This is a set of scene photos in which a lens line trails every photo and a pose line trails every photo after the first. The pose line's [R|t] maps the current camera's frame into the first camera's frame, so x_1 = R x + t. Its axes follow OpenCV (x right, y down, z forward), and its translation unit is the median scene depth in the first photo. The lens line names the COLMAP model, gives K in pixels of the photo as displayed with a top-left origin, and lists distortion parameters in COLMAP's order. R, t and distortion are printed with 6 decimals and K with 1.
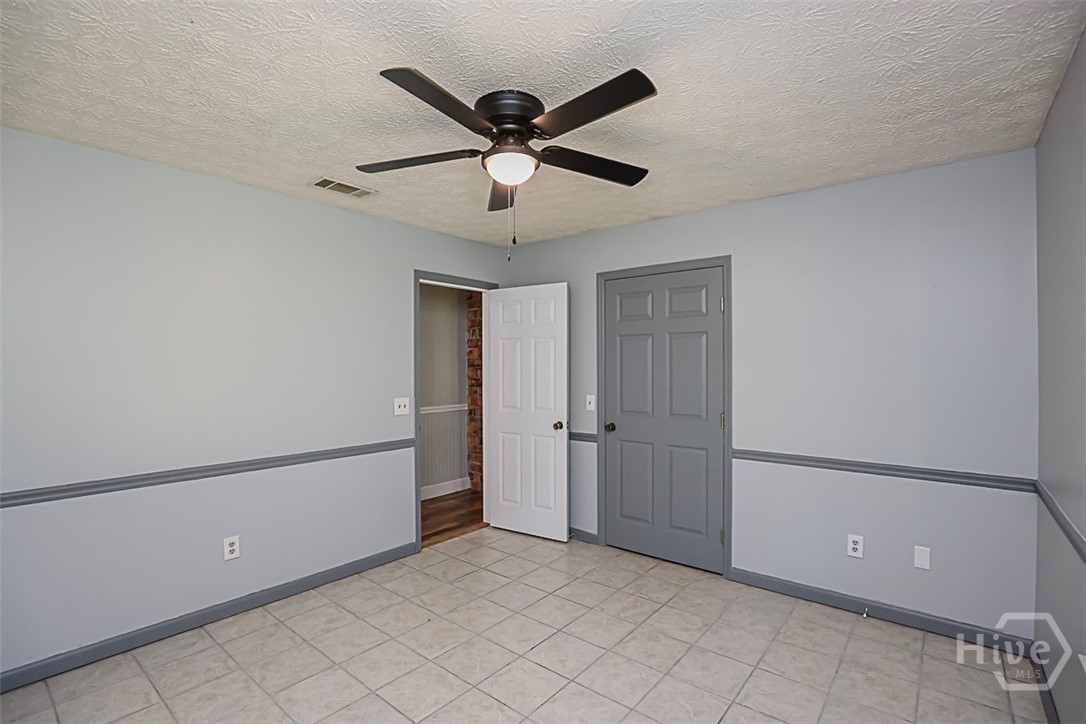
lens RADIAL K [[496.5, 0, 543.5], [0, 496.5, 366.6], [0, 0, 1]] dist [-0.034297, 0.005319]
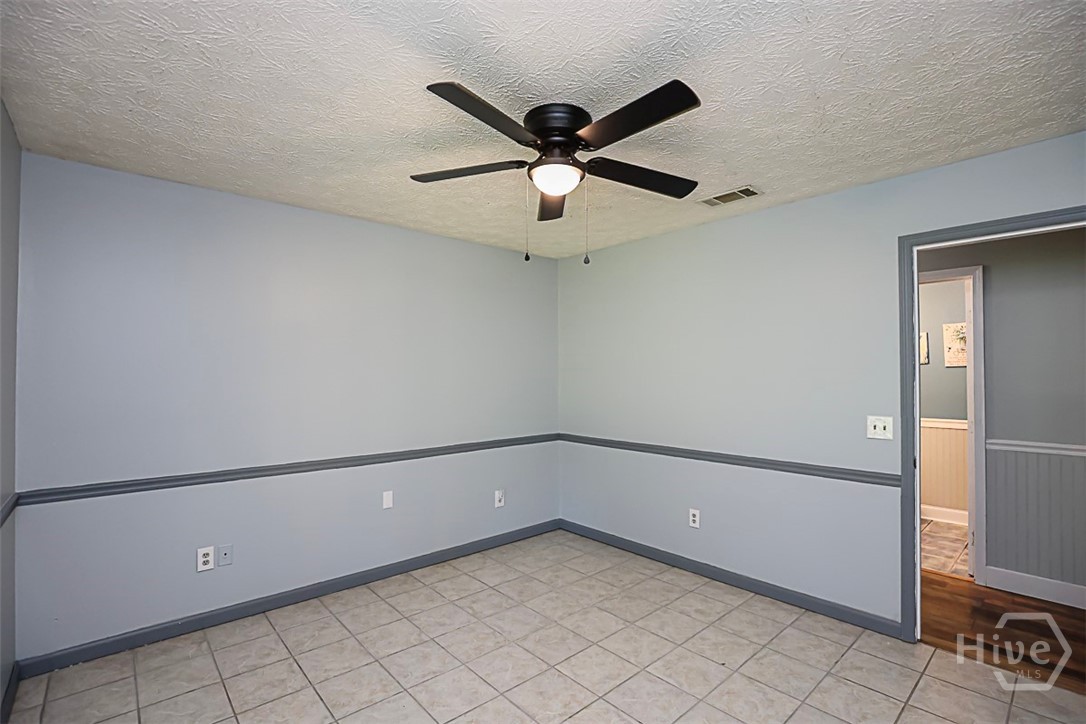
lens RADIAL K [[496.5, 0, 547.0], [0, 496.5, 364.7], [0, 0, 1]] dist [-0.034297, 0.005319]
pose [[-0.141804, -0.014425, -0.989790, 0.622038], [0.000755, 0.999892, -0.014681, -0.003952], [0.989895, -0.002829, -0.141777, 0.746822]]
